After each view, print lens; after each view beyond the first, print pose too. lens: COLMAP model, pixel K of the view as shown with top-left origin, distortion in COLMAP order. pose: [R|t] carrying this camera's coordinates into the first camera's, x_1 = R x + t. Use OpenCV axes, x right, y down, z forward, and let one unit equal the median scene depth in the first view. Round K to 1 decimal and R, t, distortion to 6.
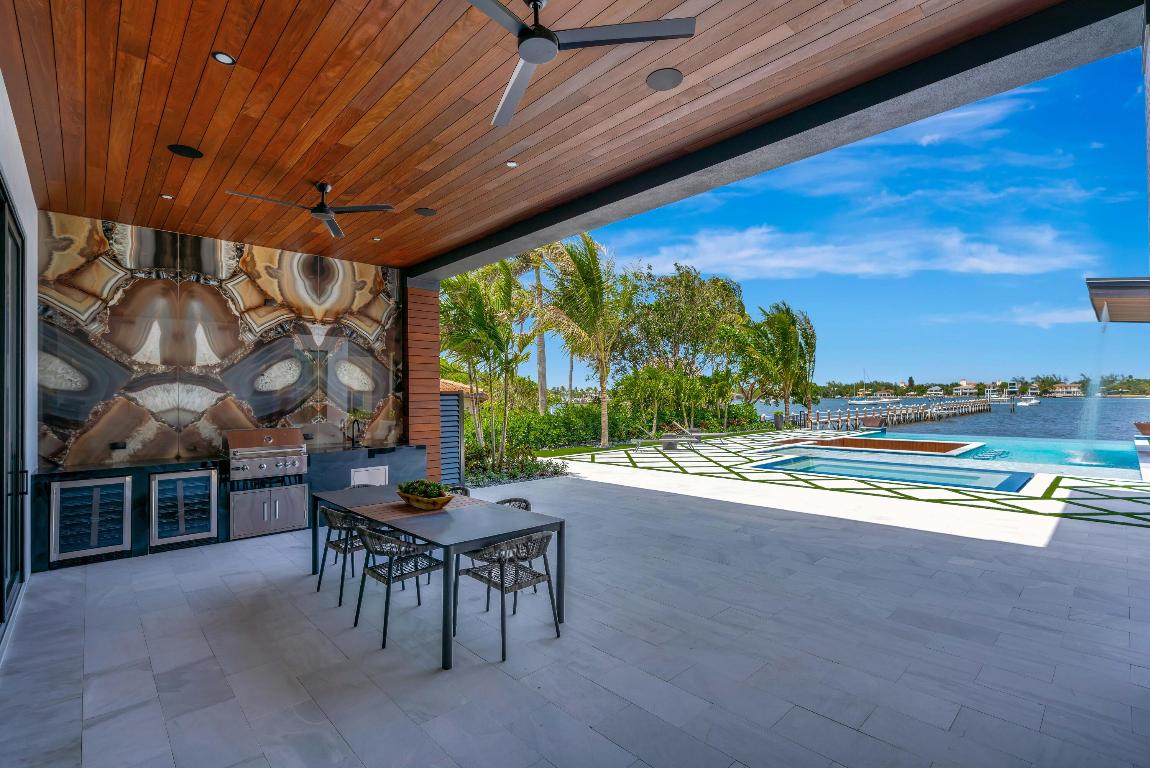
lens RADIAL K [[516.2, 0, 574.2], [0, 516.2, 390.1], [0, 0, 1]] dist [-0.006941, 0.002057]
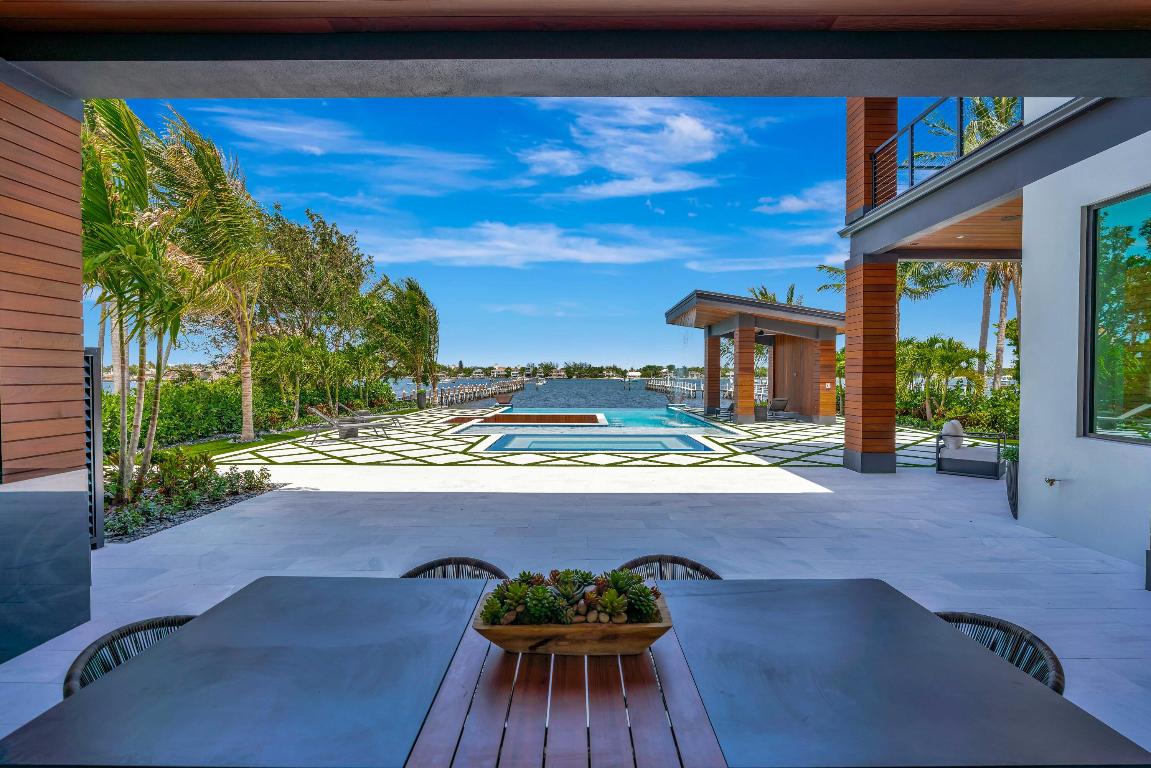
lens RADIAL K [[516.6, 0, 574.2], [0, 516.6, 384.2], [0, 0, 1]] dist [-0.006941, 0.002057]
pose [[0.698753, -0.001203, 0.715362, -0.096373], [-0.018334, 0.999640, 0.019590, 0.006341], [-0.715128, -0.026805, 0.698479, 0.130201]]
